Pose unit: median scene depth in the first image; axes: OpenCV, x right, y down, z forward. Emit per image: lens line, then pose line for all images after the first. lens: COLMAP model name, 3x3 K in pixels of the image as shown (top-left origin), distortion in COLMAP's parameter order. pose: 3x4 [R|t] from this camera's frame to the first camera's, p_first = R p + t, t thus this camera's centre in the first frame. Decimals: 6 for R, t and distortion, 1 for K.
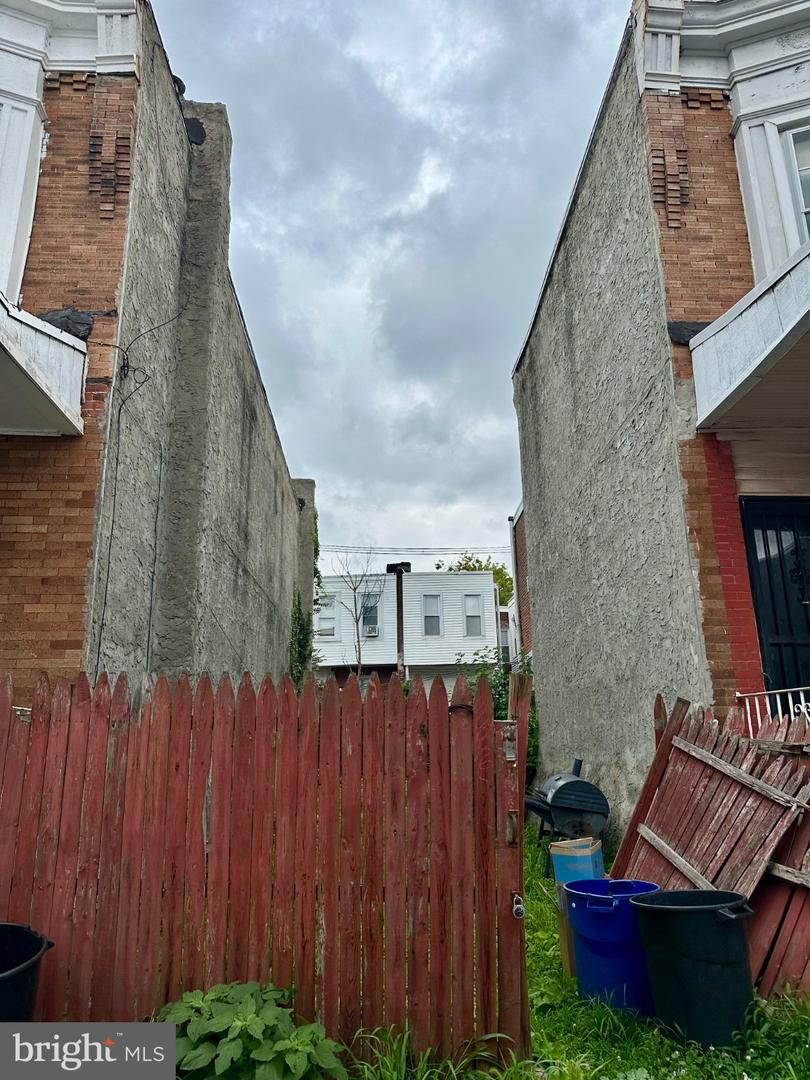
lens RADIAL K [[749.5, 0, 408.1], [0, 749.5, 542.6], [0, 0, 1]] dist [0.079367, -0.123173]
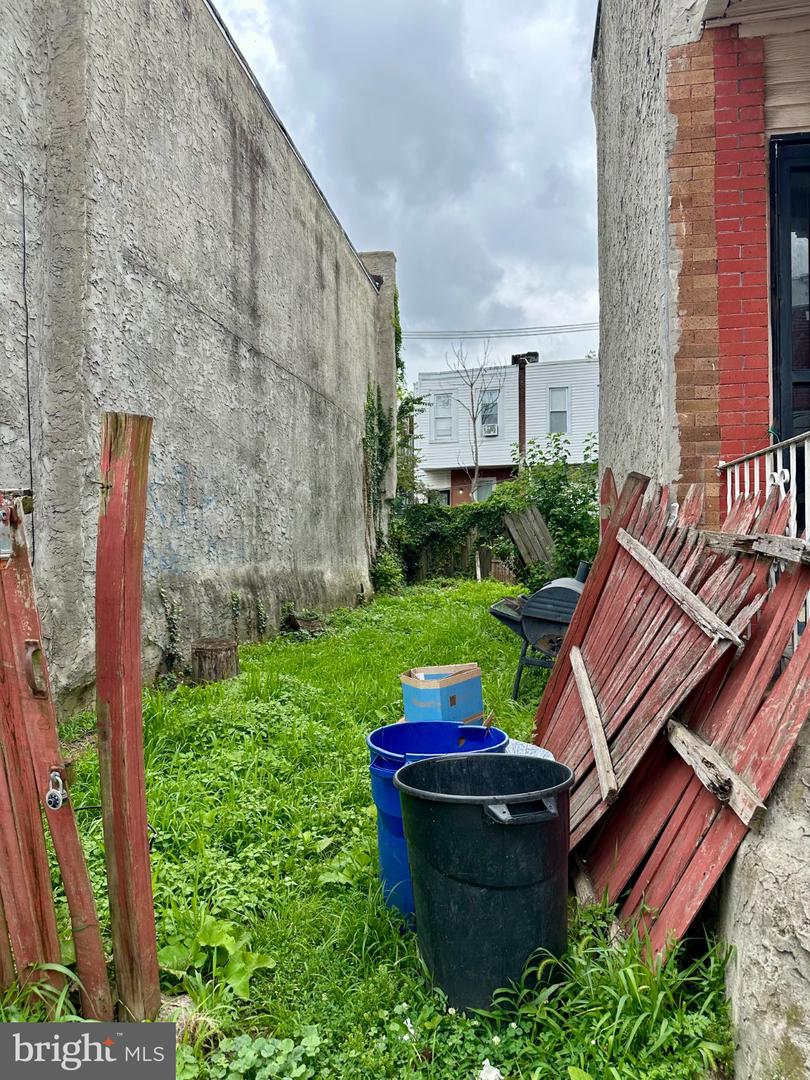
lens RADIAL K [[749.5, 0, 408.1], [0, 749.5, 542.6], [0, 0, 1]] dist [0.079367, -0.123173]
pose [[0.973160, 0.007458, -0.230008, 0.279857], [0.050589, 0.968093, 0.245432, 0.080758], [0.224499, -0.250481, 0.941732, 0.279521]]
